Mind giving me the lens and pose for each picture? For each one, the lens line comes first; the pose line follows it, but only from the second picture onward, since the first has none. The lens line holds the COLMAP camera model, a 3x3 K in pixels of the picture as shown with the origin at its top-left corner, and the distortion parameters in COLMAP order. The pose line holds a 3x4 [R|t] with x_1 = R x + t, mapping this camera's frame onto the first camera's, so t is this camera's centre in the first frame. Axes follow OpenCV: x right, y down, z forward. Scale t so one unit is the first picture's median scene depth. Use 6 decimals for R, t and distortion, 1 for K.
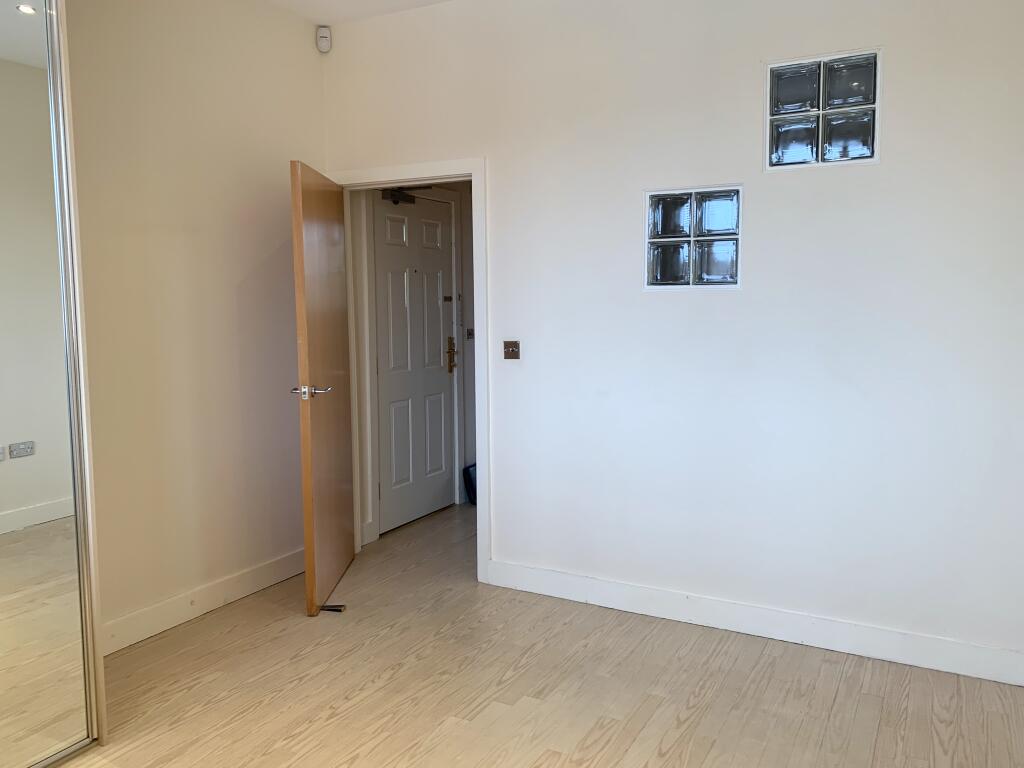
lens RADIAL K [[815.6, 0, 512.6], [0, 815.6, 383.9], [0, 0, 1]] dist [0.038777, -0.000811]
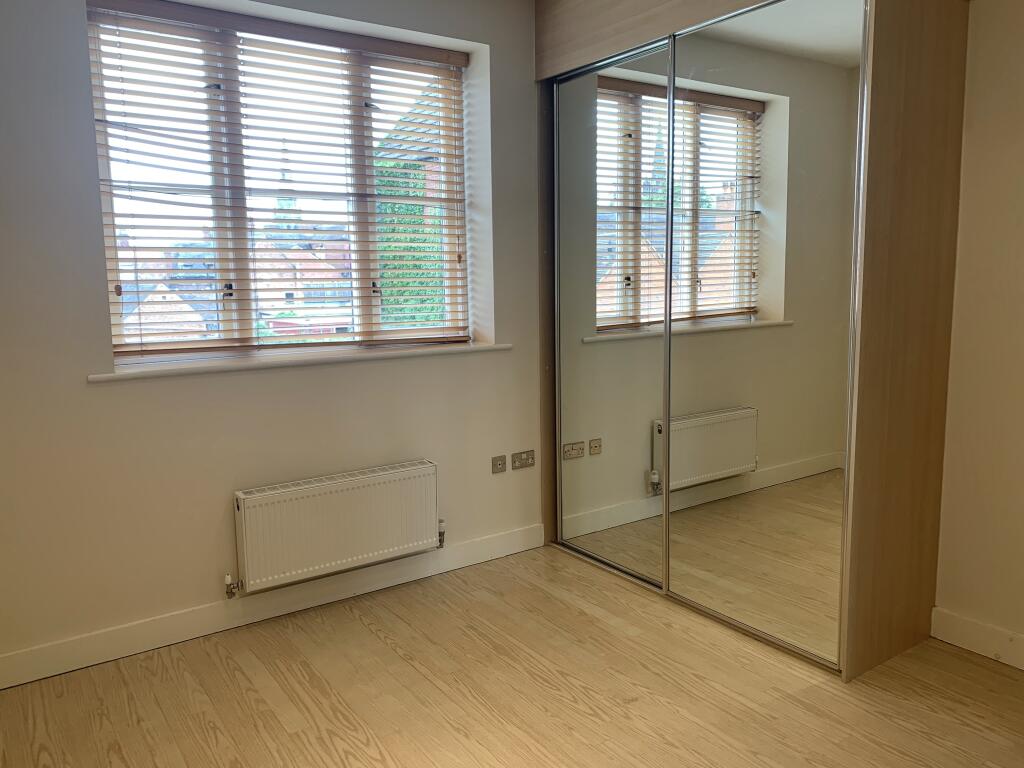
lens RADIAL K [[815.6, 0, 512.9], [0, 815.6, 377.4], [0, 0, 1]] dist [0.038777, -0.000811]
pose [[-0.432584, 0.139163, -0.890789, 0.625913], [-0.078642, 0.978426, 0.191044, -0.141994], [0.898157, 0.152696, -0.412308, 0.980045]]
